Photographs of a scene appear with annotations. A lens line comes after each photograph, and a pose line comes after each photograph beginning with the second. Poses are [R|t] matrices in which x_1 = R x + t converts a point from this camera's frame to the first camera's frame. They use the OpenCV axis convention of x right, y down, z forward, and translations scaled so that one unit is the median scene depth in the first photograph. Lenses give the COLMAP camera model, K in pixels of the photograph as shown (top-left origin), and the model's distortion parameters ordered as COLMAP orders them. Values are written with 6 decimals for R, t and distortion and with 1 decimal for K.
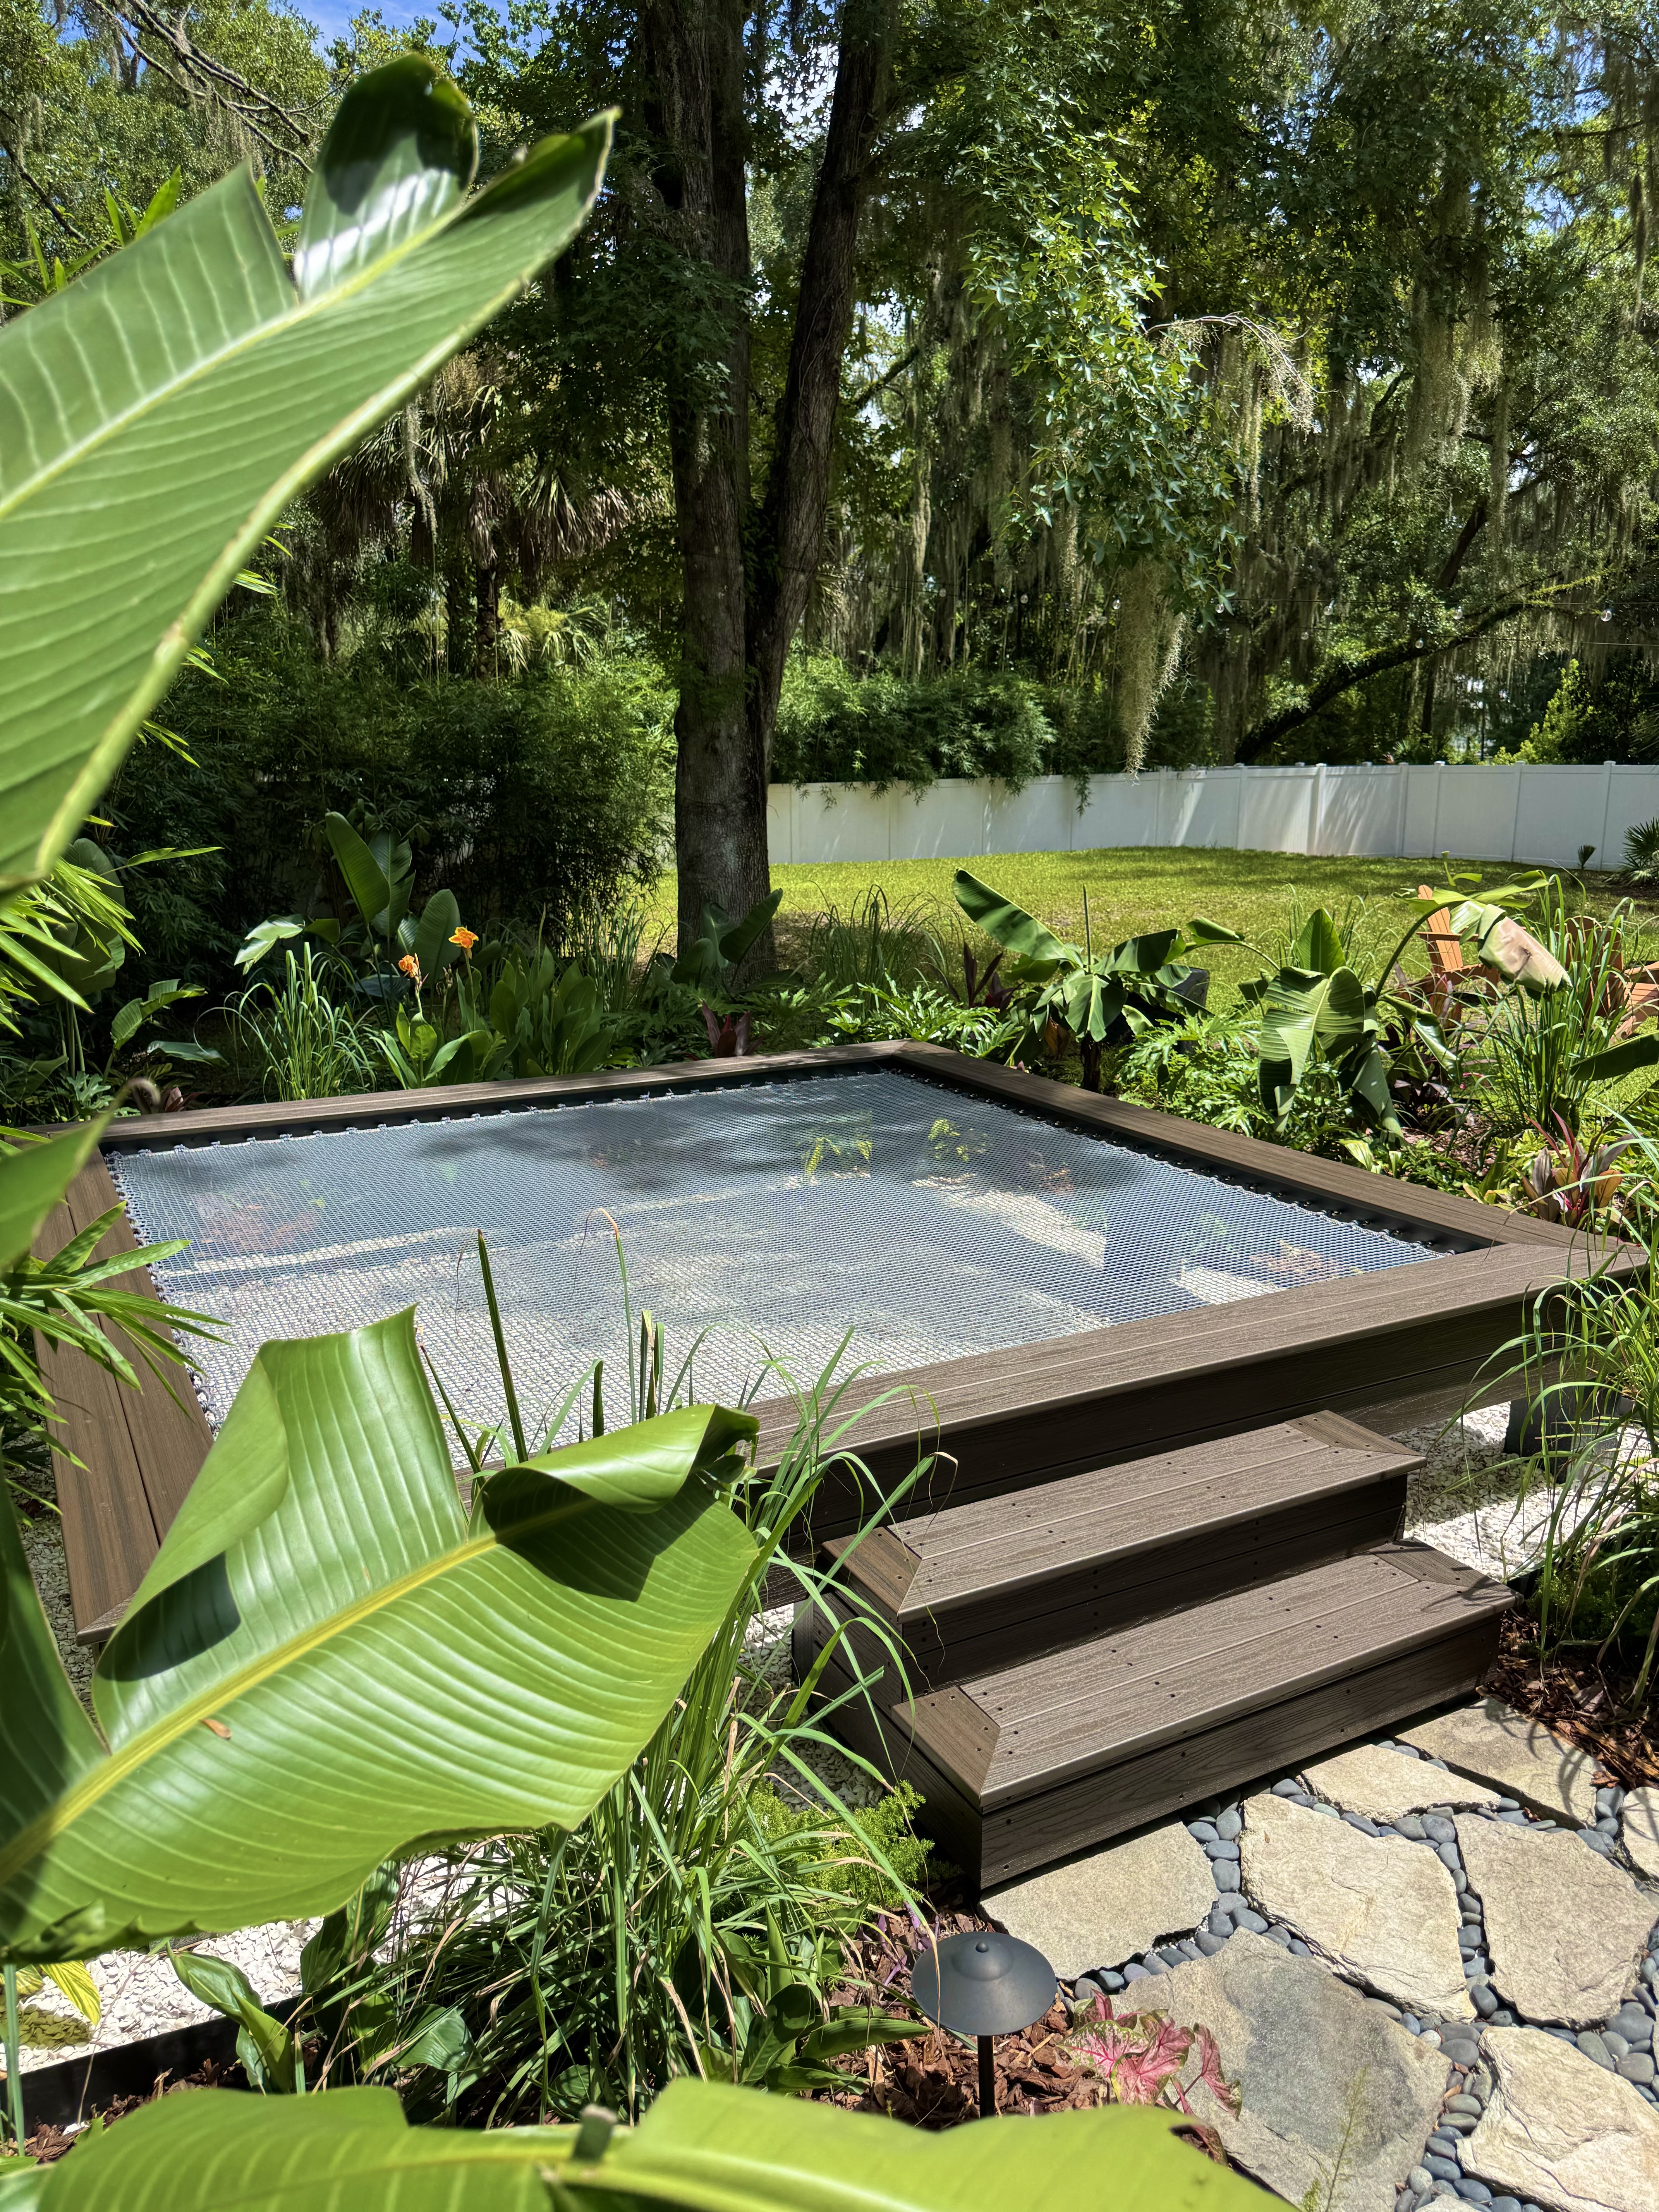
lens RADIAL K [[1500.0, 0, 829.5], [0, 1500.0, 1106.0], [0, 0, 1]] dist [0.138748, -0.326991]
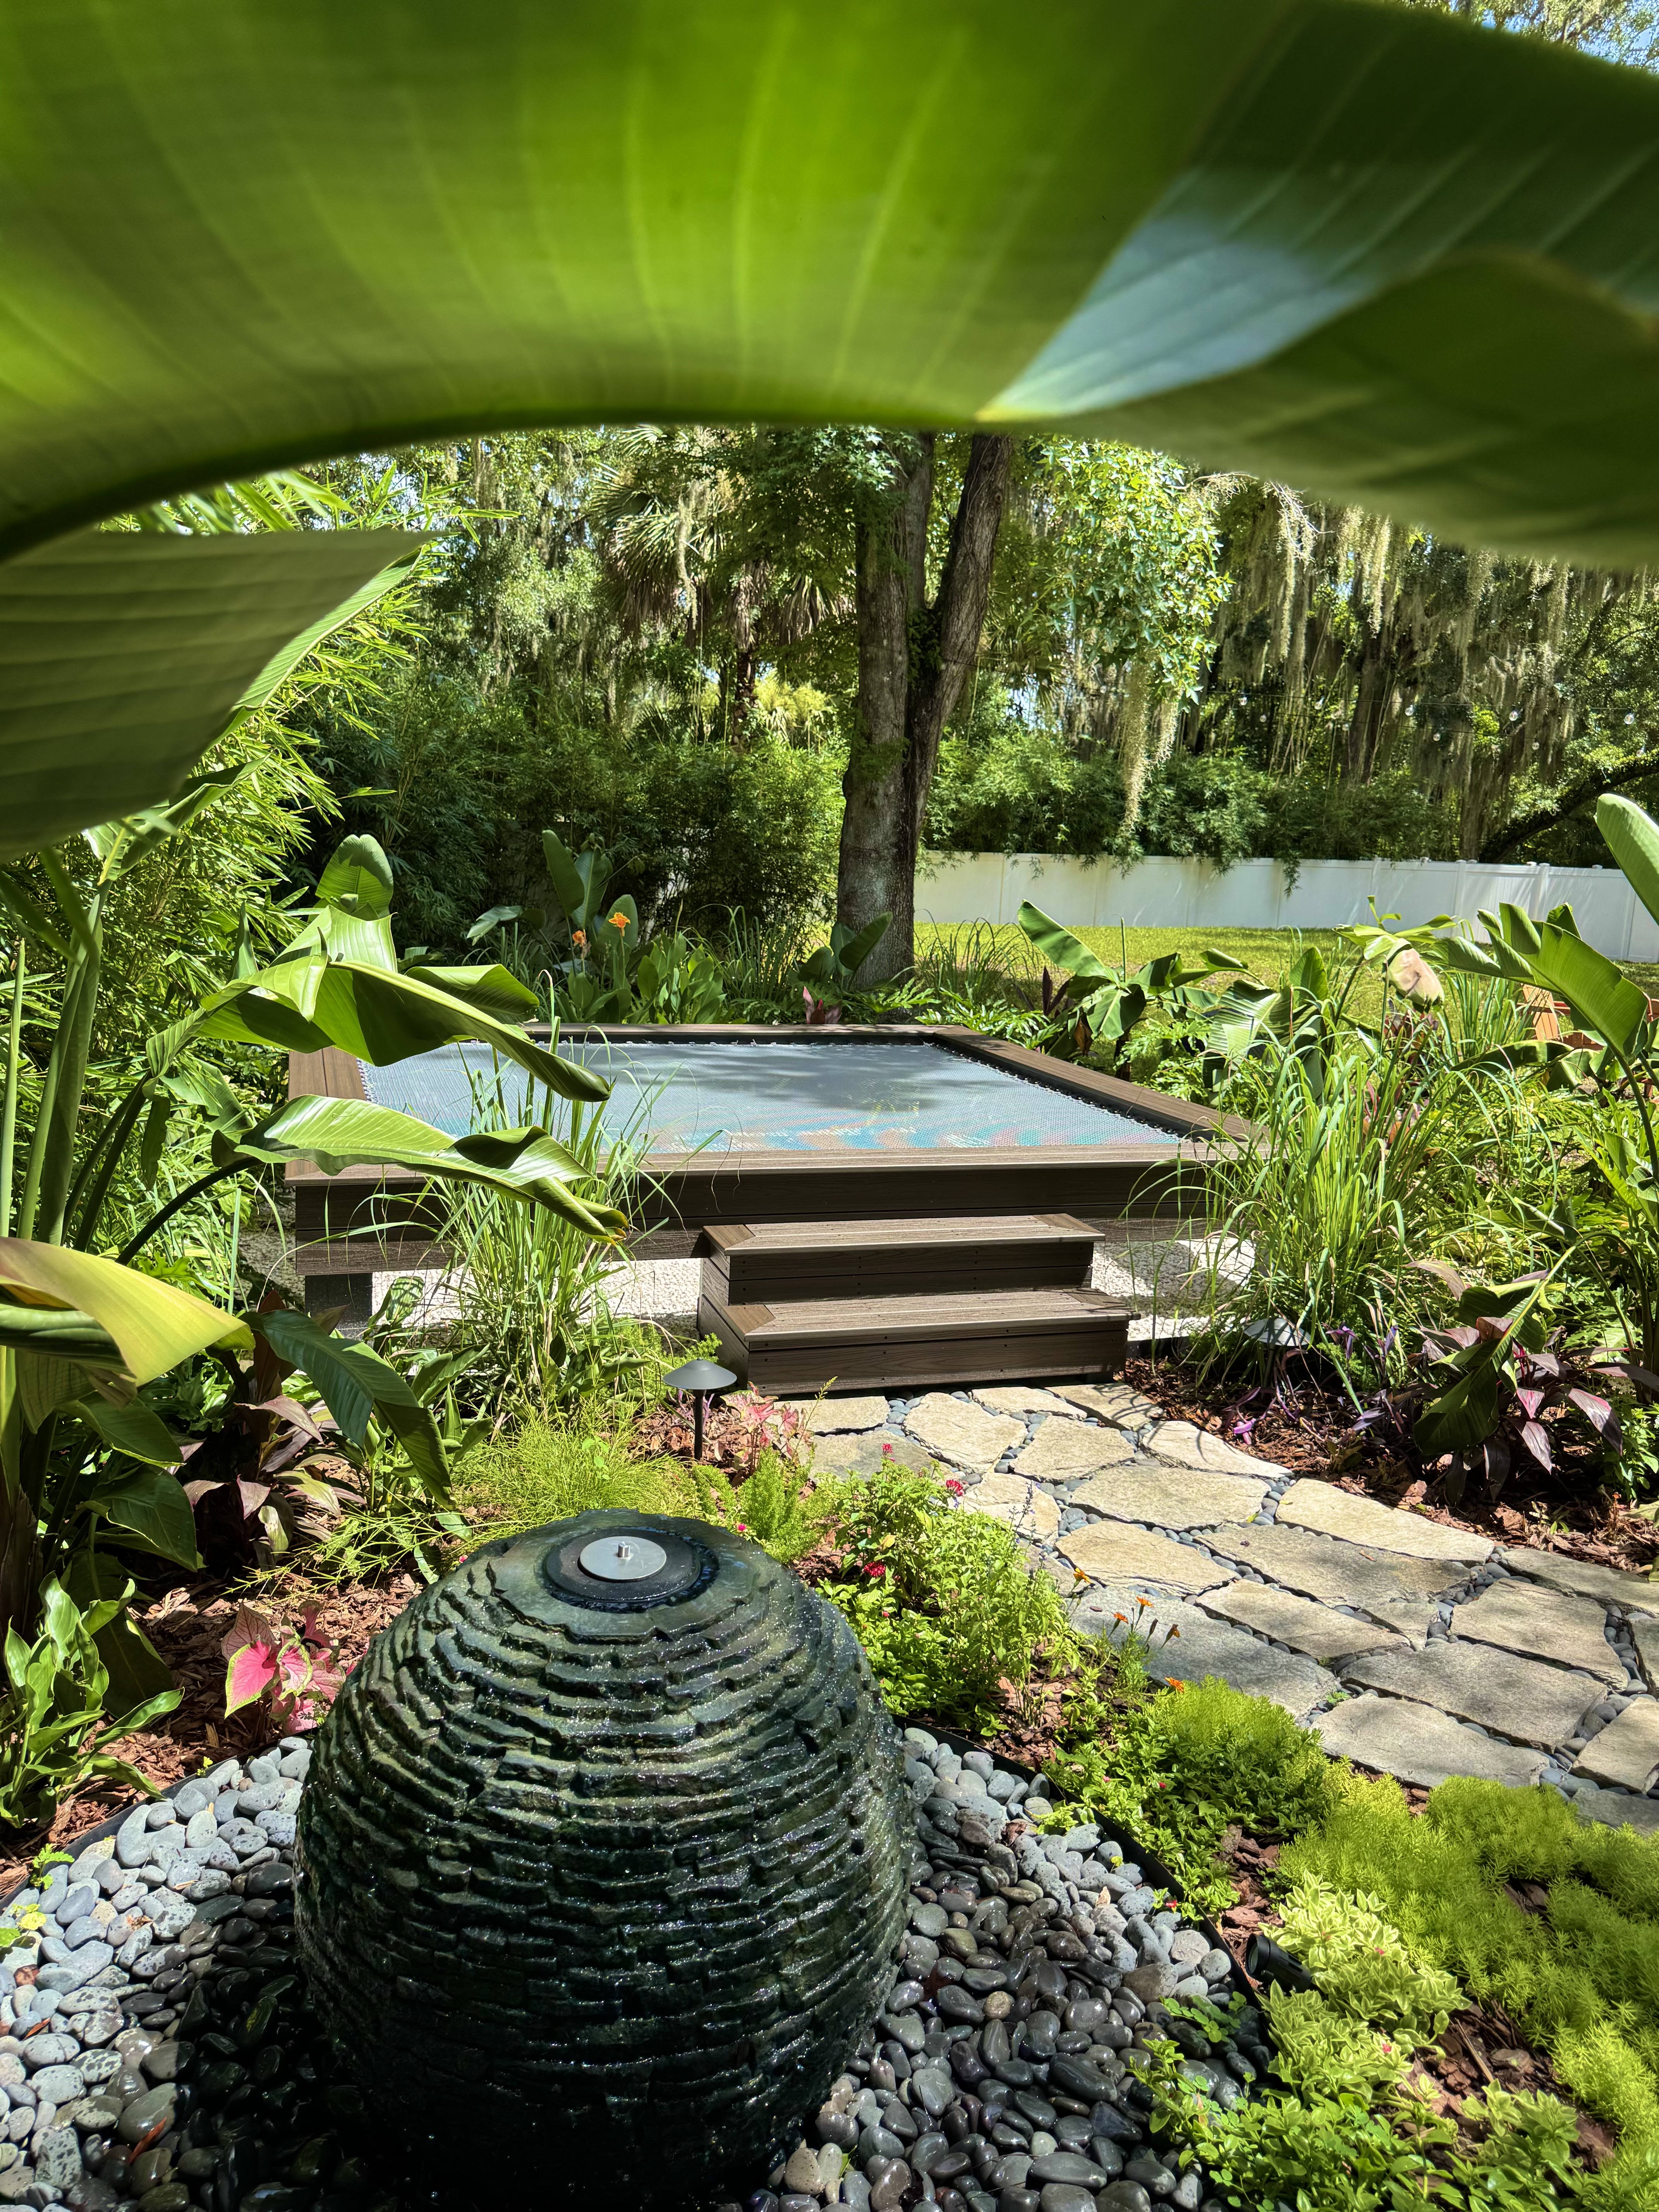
lens RADIAL K [[1500.0, 0, 829.5], [0, 1500.0, 1106.0], [0, 0, 1]] dist [0.138748, -0.326991]
pose [[0.982743, 0.078868, -0.167322, 0.106077], [-0.087287, 0.995230, -0.043563, 0.056549], [0.163088, 0.057416, 0.984939, -0.170753]]
